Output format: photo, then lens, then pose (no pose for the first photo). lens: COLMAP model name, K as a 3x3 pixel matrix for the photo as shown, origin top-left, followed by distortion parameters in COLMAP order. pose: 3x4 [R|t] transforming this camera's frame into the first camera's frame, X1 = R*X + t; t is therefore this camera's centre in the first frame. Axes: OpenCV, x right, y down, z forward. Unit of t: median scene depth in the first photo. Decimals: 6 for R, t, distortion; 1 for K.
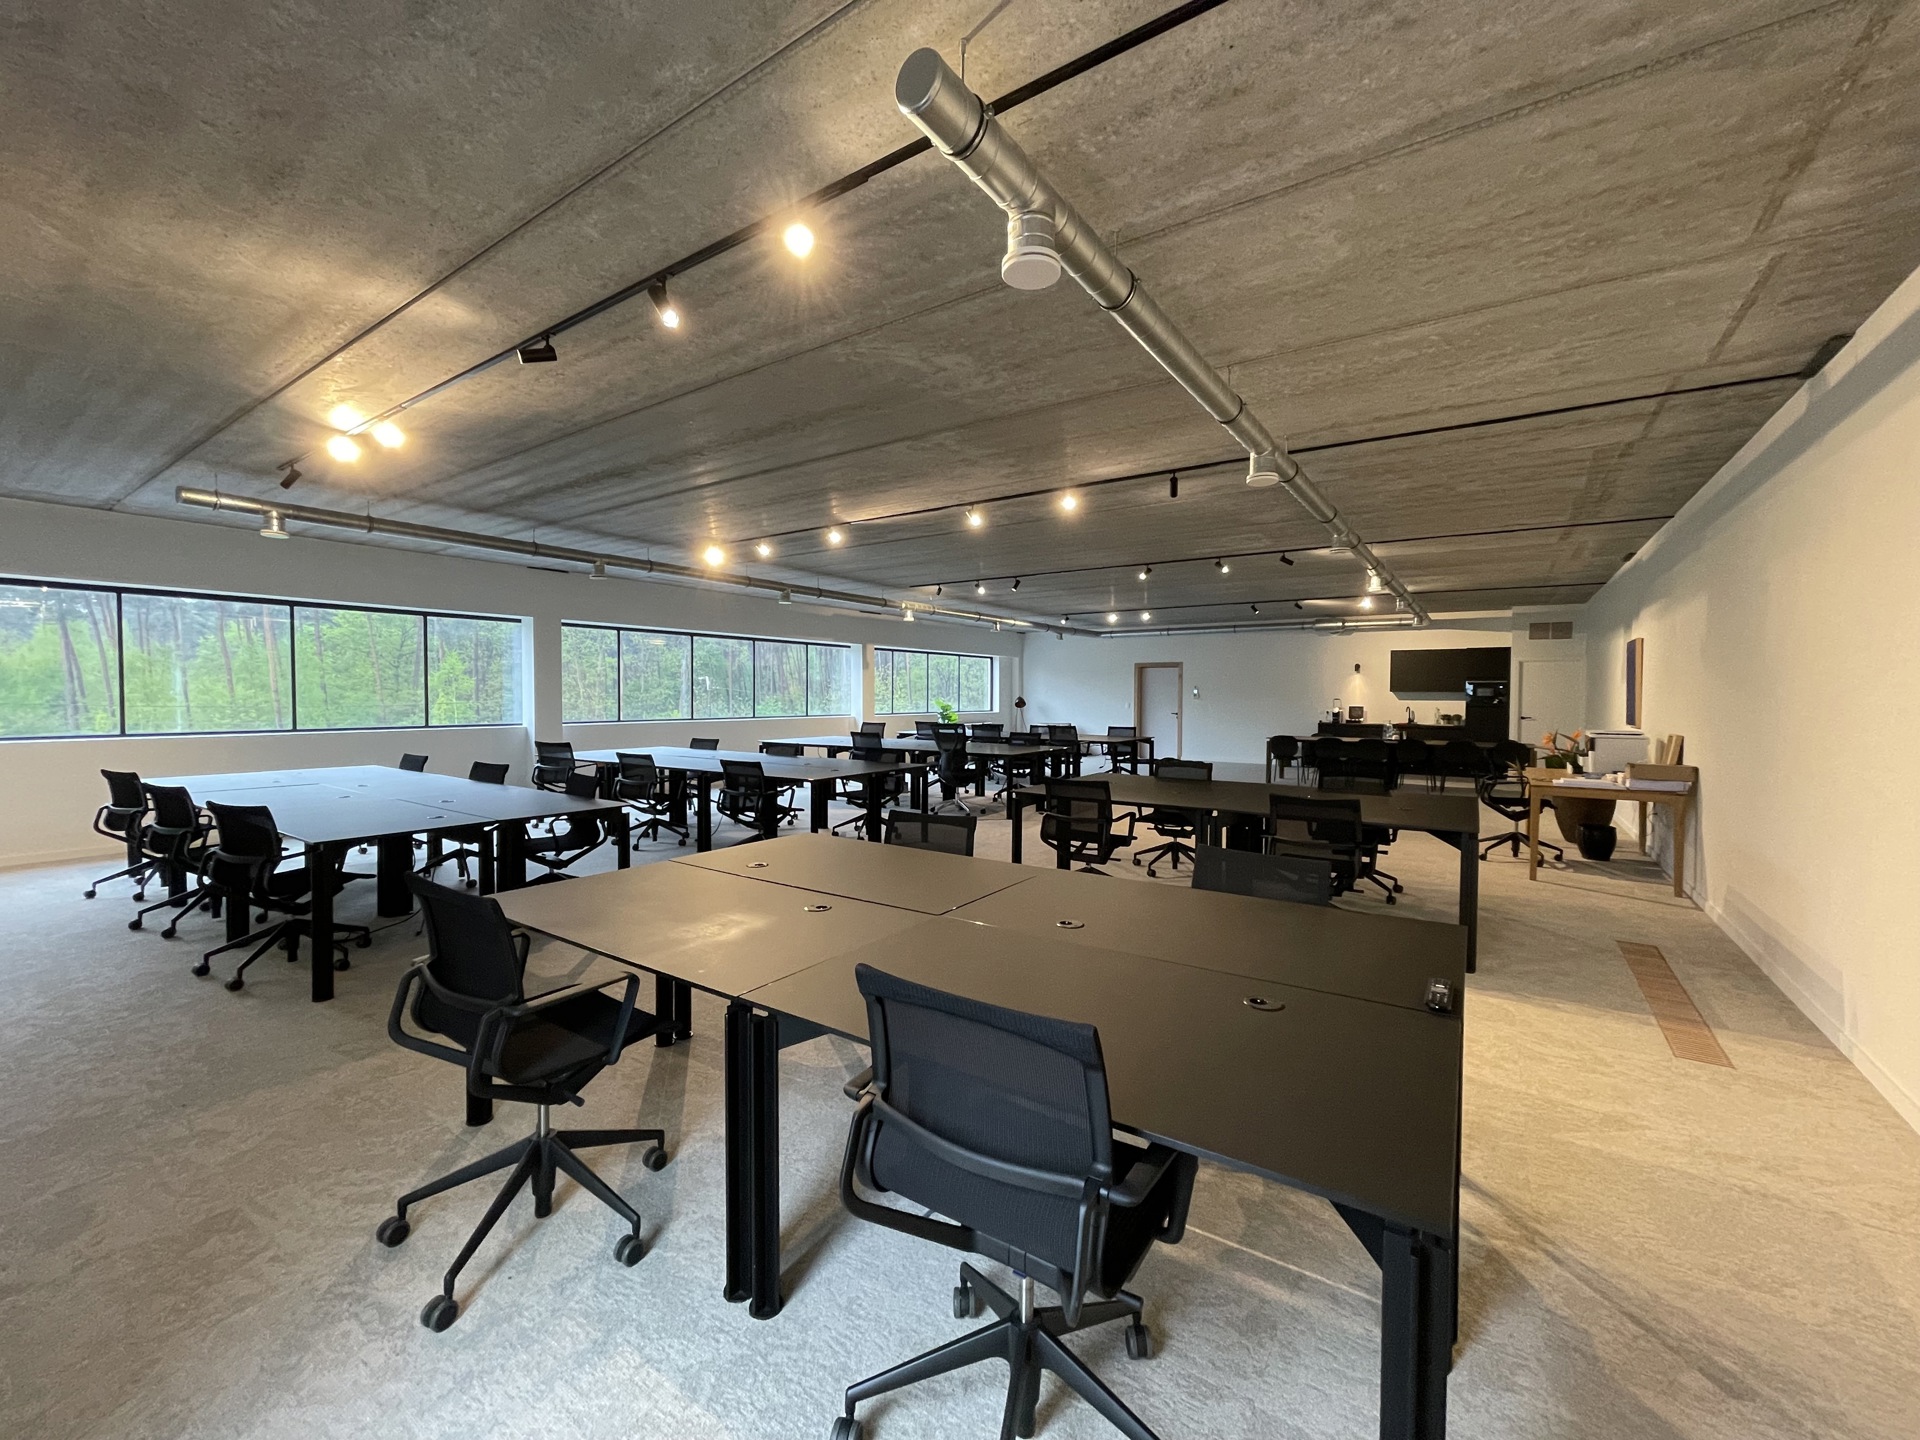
lens RADIAL K [[762.0, 0, 960.0], [0, 762.0, 720.0], [0, 0, 1]] dist [-0.000483, -0.000065]
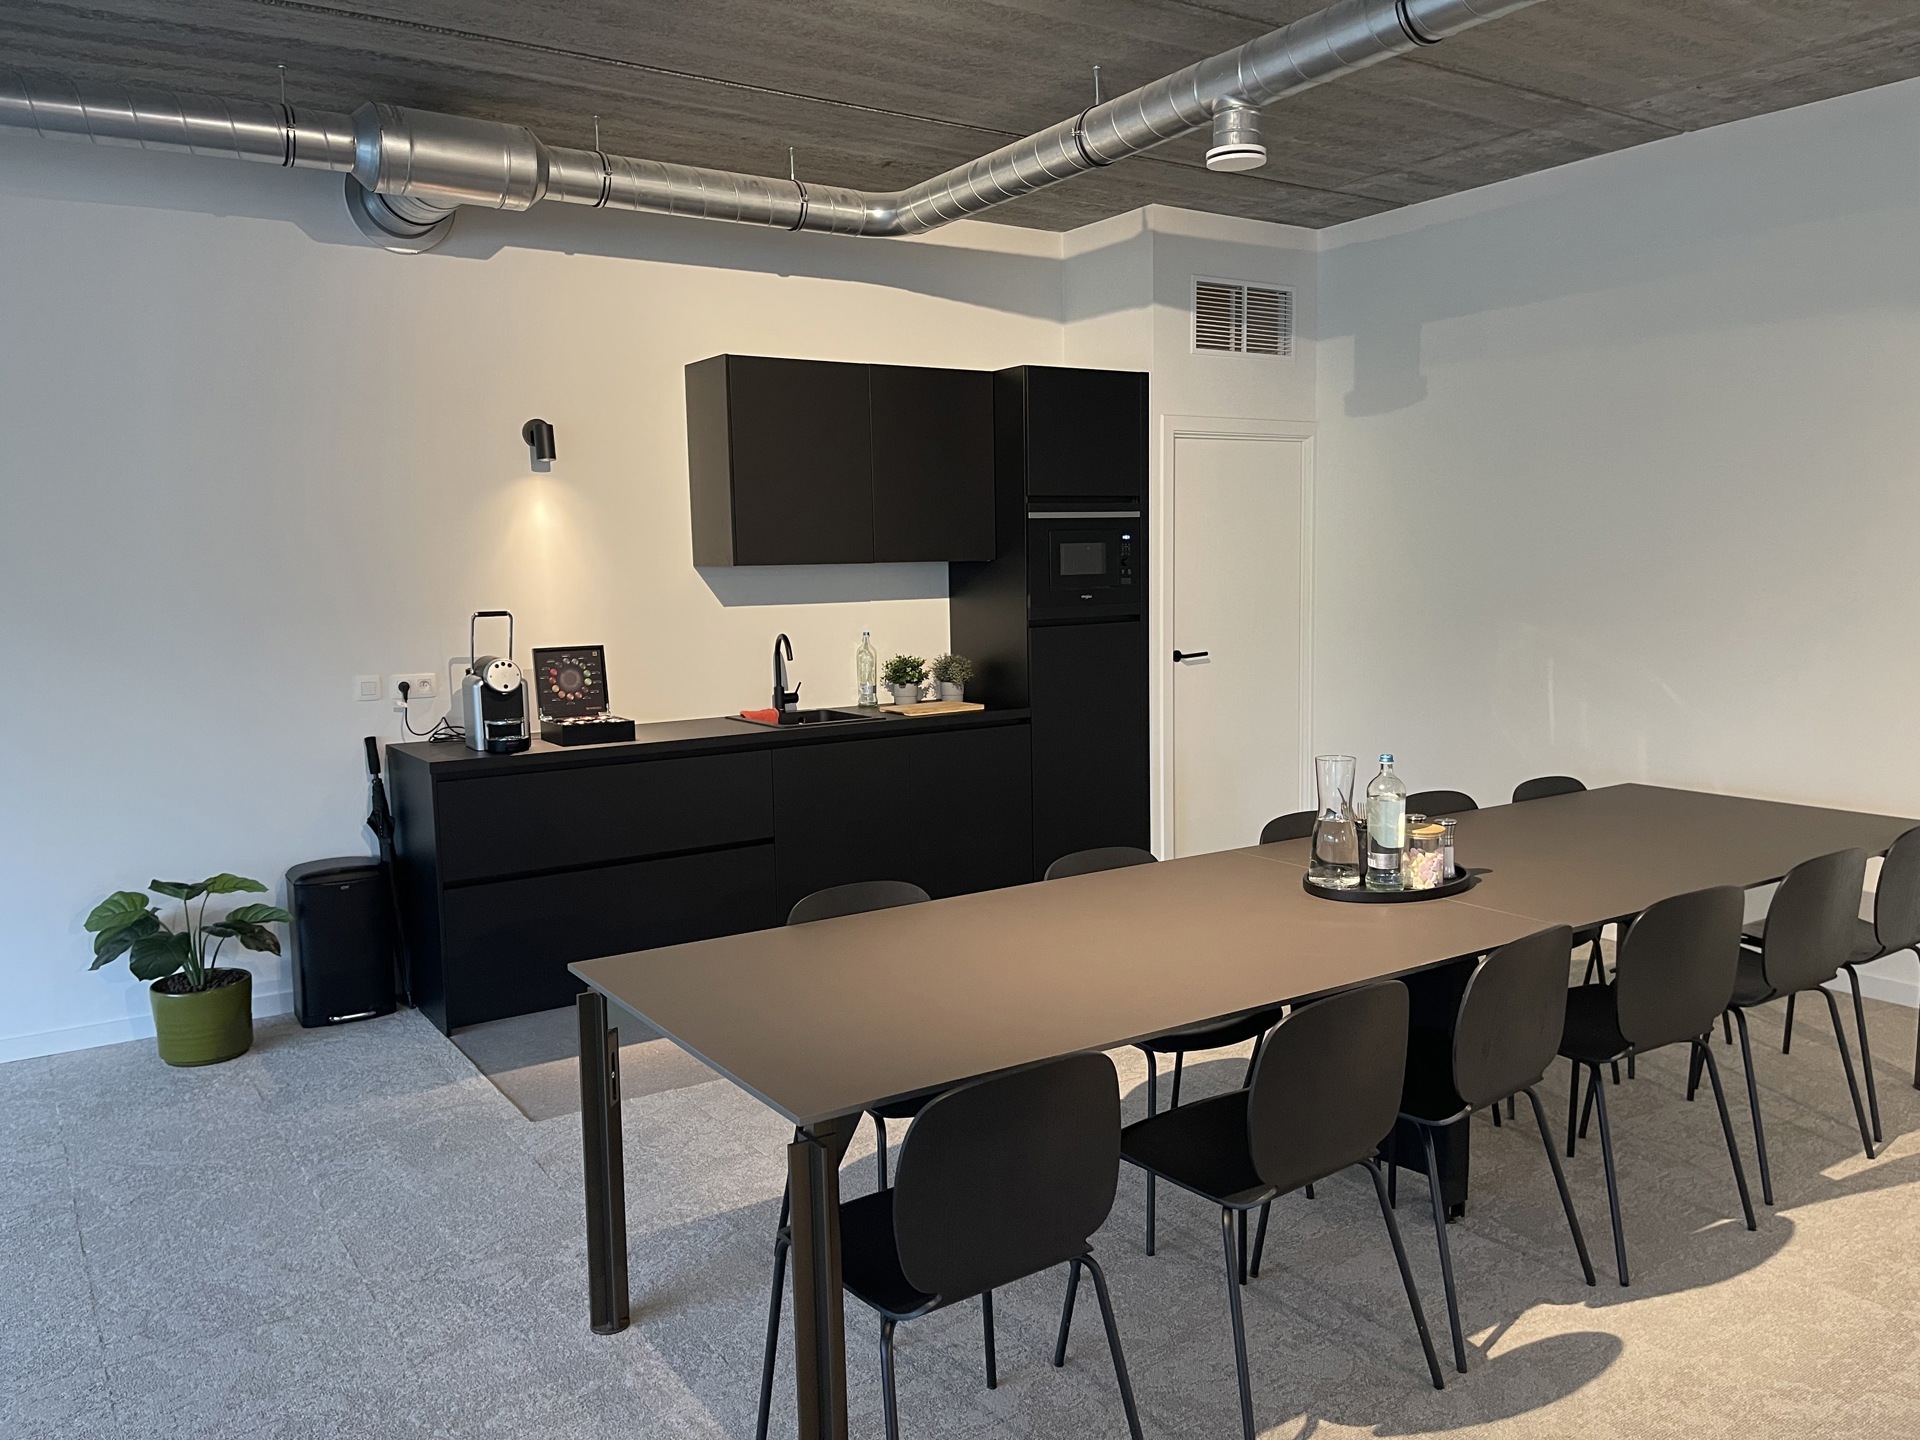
lens RADIAL K [[1459.5, 0, 960.0], [0, 1459.5, 720.0], [0, 0, 1]] dist [0.096340, 0.001365]
pose [[0.371360, -0.115689, 0.921253, 0.241314], [0.057763, 0.993164, 0.101435, -0.034578], [-0.926690, 0.015545, 0.375504, 0.854114]]
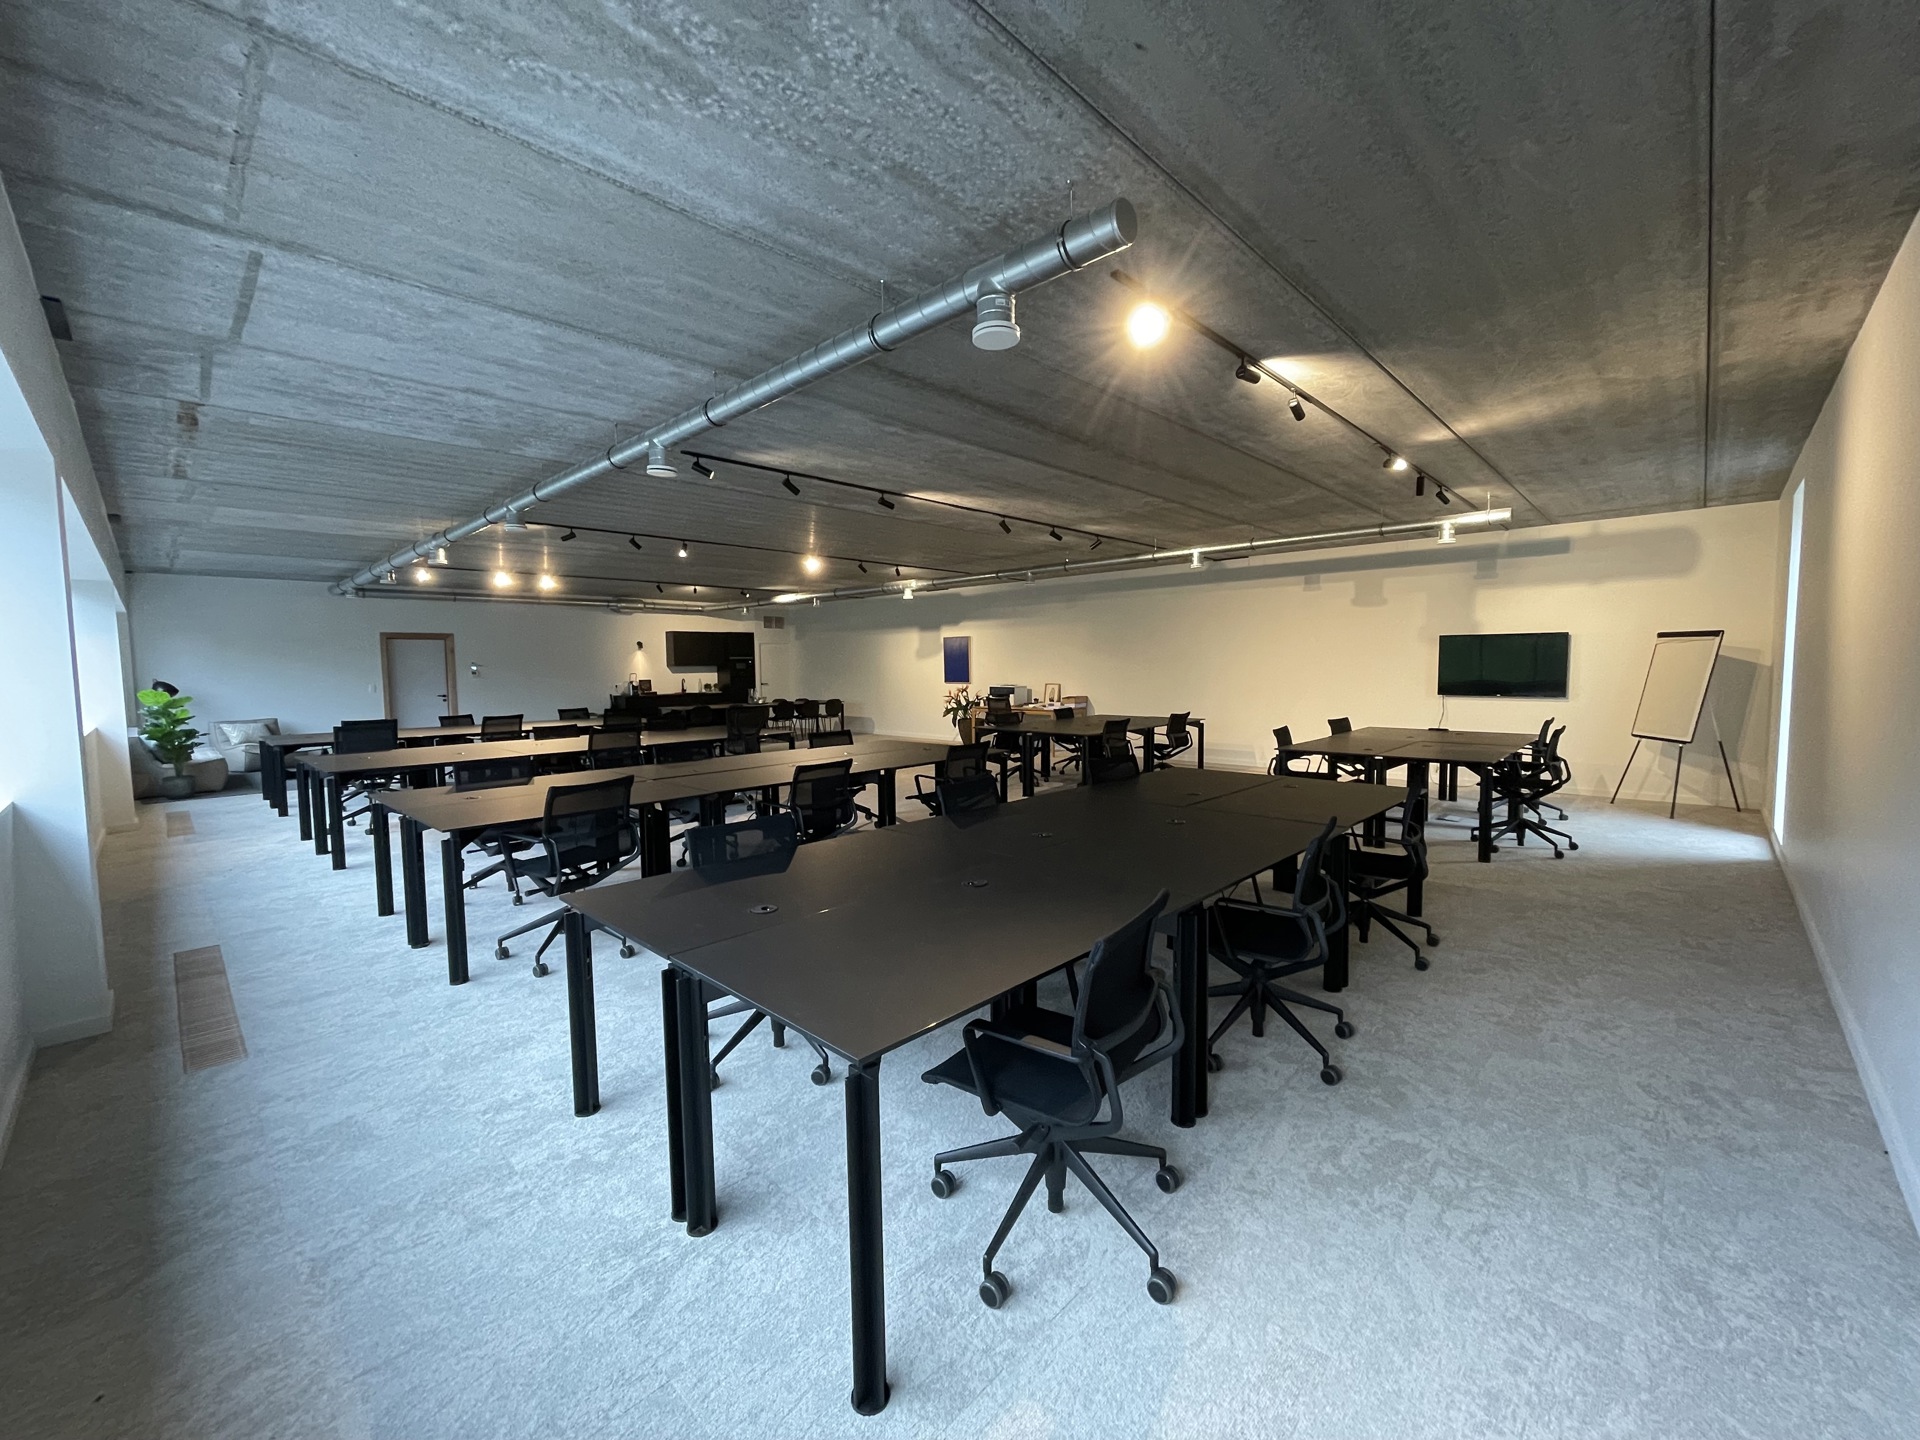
lens RADIAL K [[762.0, 0, 960.0], [0, 762.0, 720.0], [0, 0, 1]] dist [-0.000483, -0.000065]
pose [[0.169235, -0.078568, 0.982439, -0.559881], [0.047270, 0.996317, 0.071535, -0.018787], [-0.984442, 0.034334, 0.172325, 0.389326]]
